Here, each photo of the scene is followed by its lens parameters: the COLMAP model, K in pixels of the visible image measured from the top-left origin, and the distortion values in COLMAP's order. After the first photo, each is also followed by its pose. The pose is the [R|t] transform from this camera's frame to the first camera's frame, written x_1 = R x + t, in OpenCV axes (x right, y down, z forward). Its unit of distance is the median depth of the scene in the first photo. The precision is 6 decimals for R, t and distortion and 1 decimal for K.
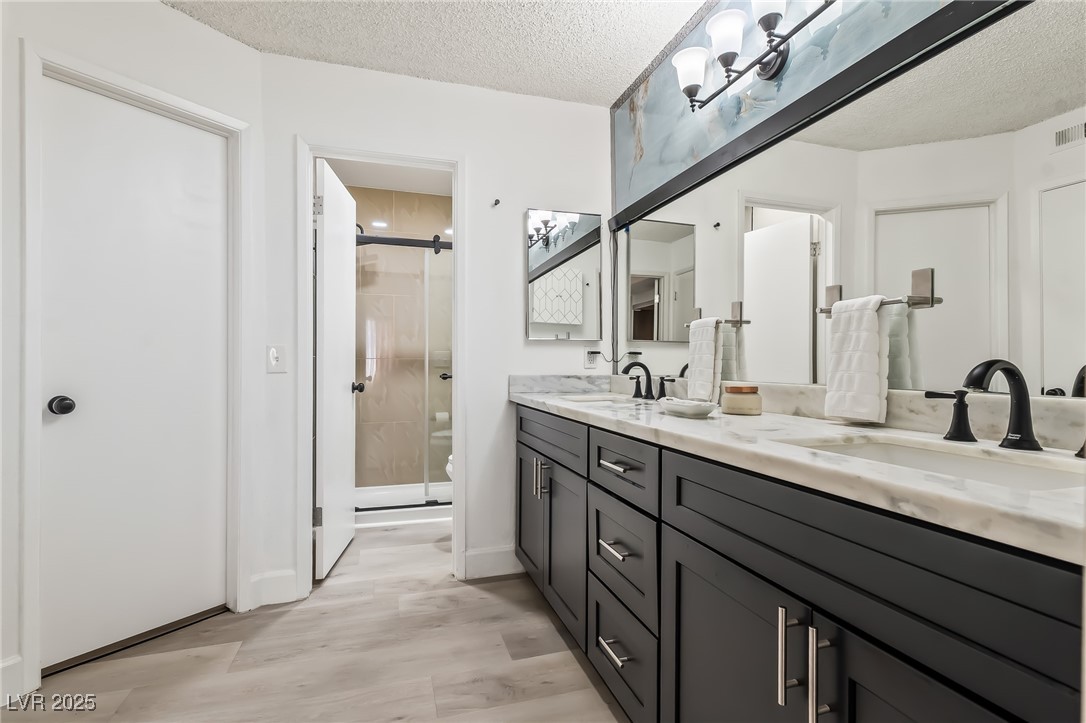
lens RADIAL K [[518.5, 0, 534.0], [0, 518.5, 364.4], [0, 0, 1]] dist [0.000336, 0.001284]
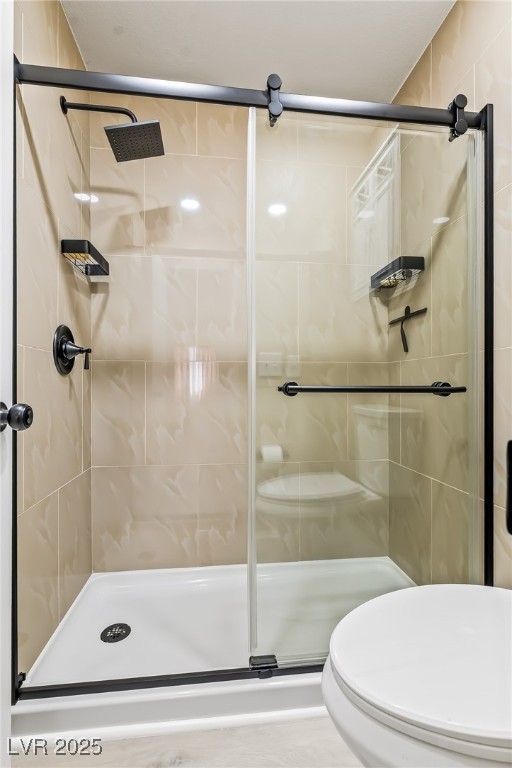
lens RADIAL K [[366.7, 0, 258.8], [0, 366.7, 384.3], [0, 0, 1]] dist [0.000336, 0.001284]
pose [[0.985932, -0.001652, -0.167141, -0.126157], [0.001950, 0.999997, 0.001618, 0.015931], [0.167138, -0.001921, 0.985932, 0.585414]]
